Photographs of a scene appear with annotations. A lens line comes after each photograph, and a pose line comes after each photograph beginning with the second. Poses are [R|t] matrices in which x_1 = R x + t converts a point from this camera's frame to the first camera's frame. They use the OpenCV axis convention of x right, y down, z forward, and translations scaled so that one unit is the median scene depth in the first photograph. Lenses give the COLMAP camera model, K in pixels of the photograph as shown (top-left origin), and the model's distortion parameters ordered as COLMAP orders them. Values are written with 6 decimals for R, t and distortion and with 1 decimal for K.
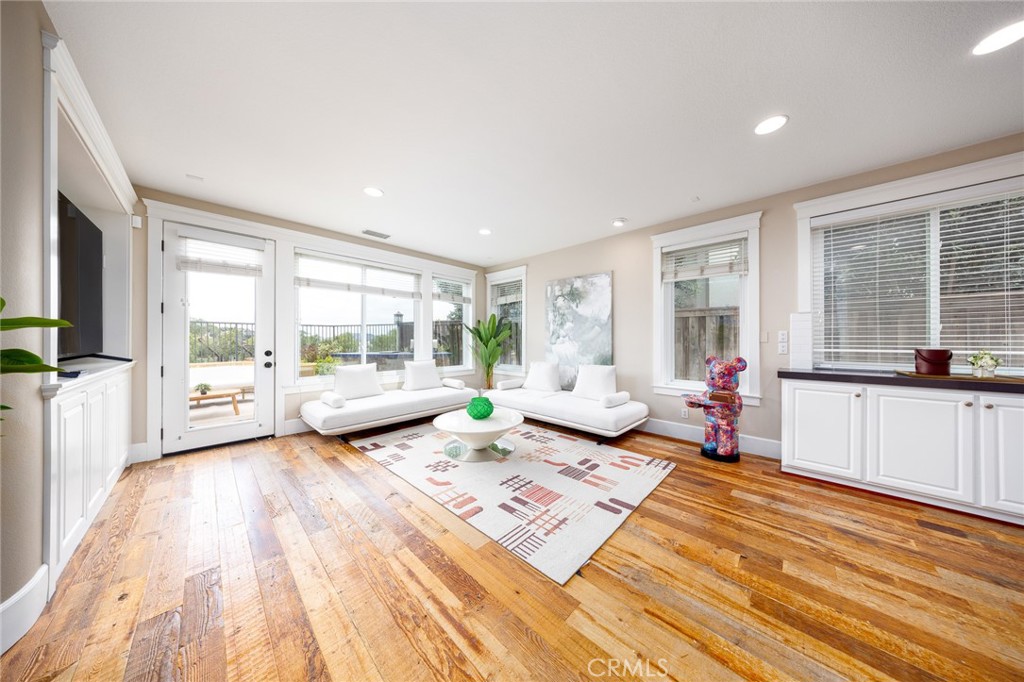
lens RADIAL K [[297.8, 0, 510.6], [0, 297.8, 338.9], [0, 0, 1]] dist [-0.000408, -0.000434]
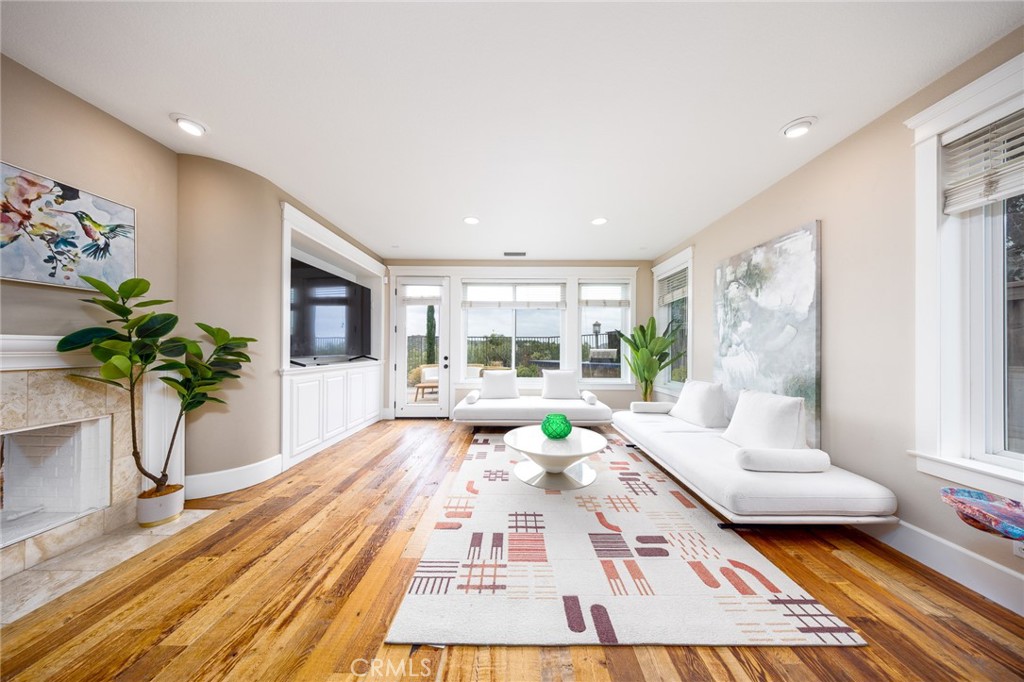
lens RADIAL K [[297.8, 0, 511.3], [0, 297.8, 347.1], [0, 0, 1]] dist [-0.000408, -0.000434]
pose [[0.687237, -0.002953, -0.726427, 0.495282], [-0.001033, 0.999987, -0.005043, 0.002692], [0.726432, 0.004216, 0.687225, 0.329841]]
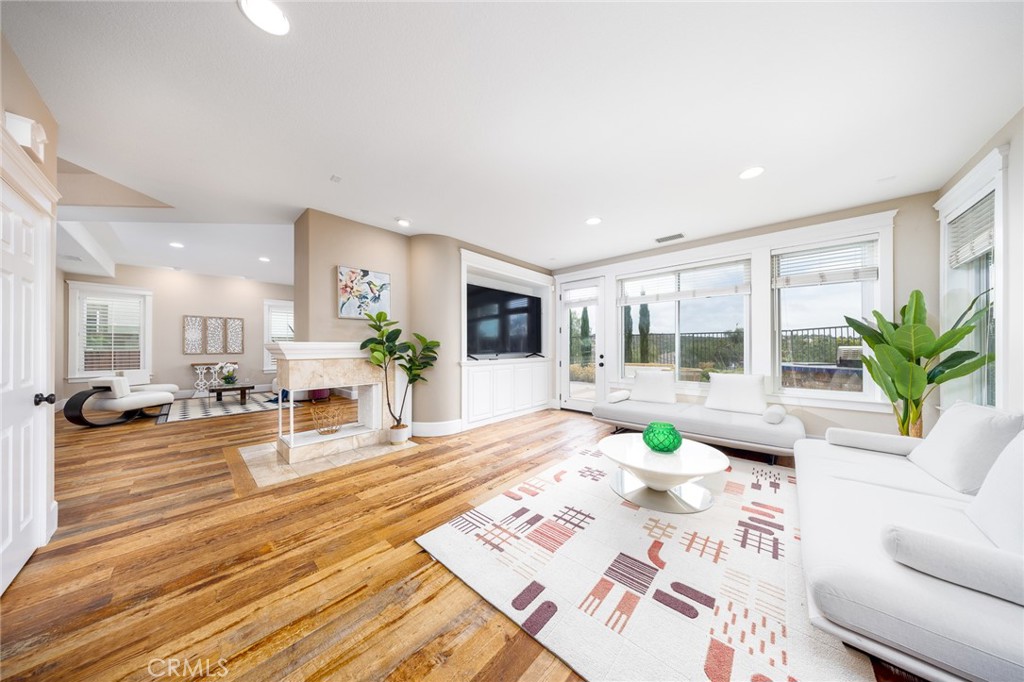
lens RADIAL K [[297.8, 0, 522.8], [0, 297.8, 344.4], [0, 0, 1]] dist [-0.000408, -0.000434]
pose [[0.046501, -0.010605, -0.998862, 0.713444], [0.005384, 0.999932, -0.010366, 0.003905], [0.998904, -0.004896, 0.046554, 0.680683]]
